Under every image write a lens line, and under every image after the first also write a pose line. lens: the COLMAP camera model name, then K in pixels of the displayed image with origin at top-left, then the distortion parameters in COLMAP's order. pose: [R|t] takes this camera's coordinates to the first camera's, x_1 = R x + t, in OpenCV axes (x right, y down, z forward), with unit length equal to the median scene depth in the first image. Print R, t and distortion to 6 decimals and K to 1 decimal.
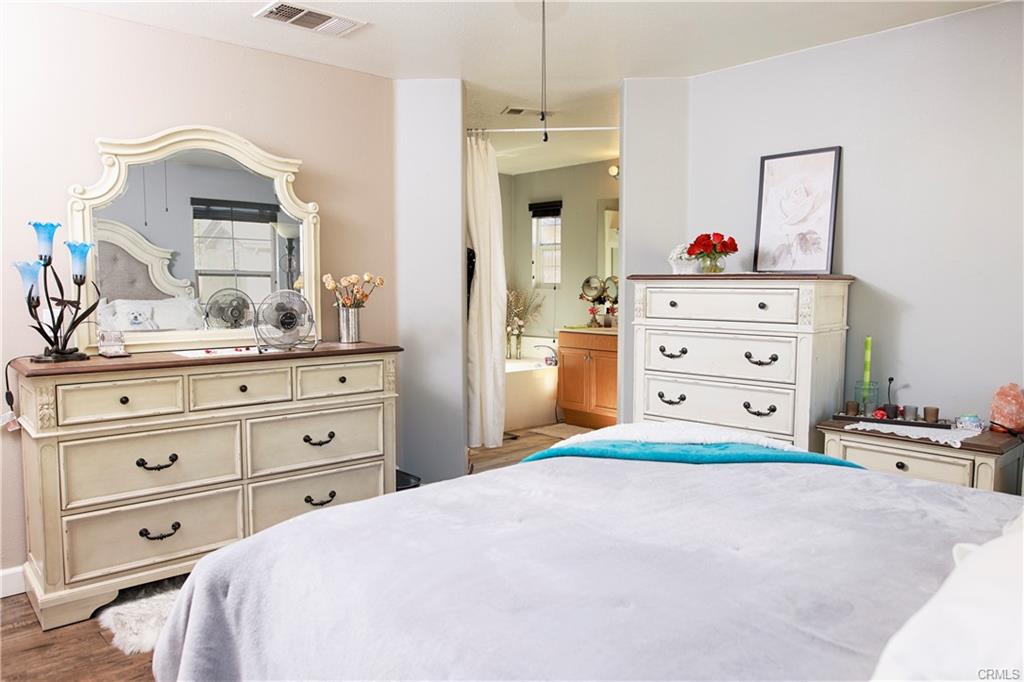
lens RADIAL K [[706.0, 0, 506.4], [0, 706.0, 337.5], [0, 0, 1]] dist [-0.034947, 0.015320]
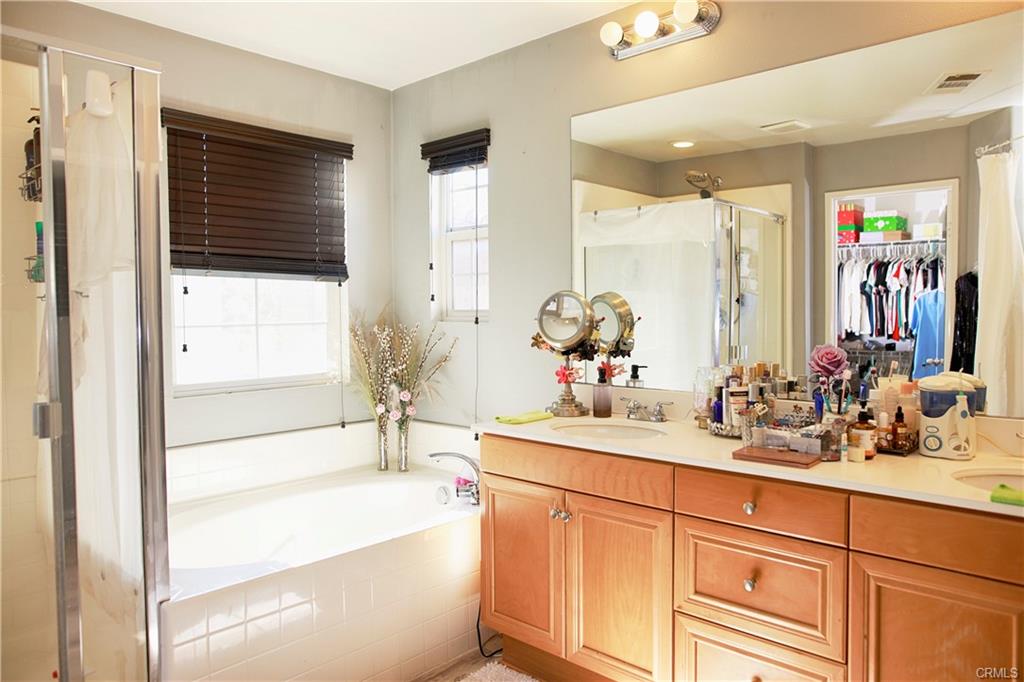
lens RADIAL K [[706.0, 0, 510.3], [0, 706.0, 340.6], [0, 0, 1]] dist [-0.034947, 0.015320]
pose [[0.996168, -0.010117, 0.086875, 0.051916], [0.013373, 0.999226, -0.036982, -0.040869], [-0.086433, 0.038002, 0.995533, 0.558724]]
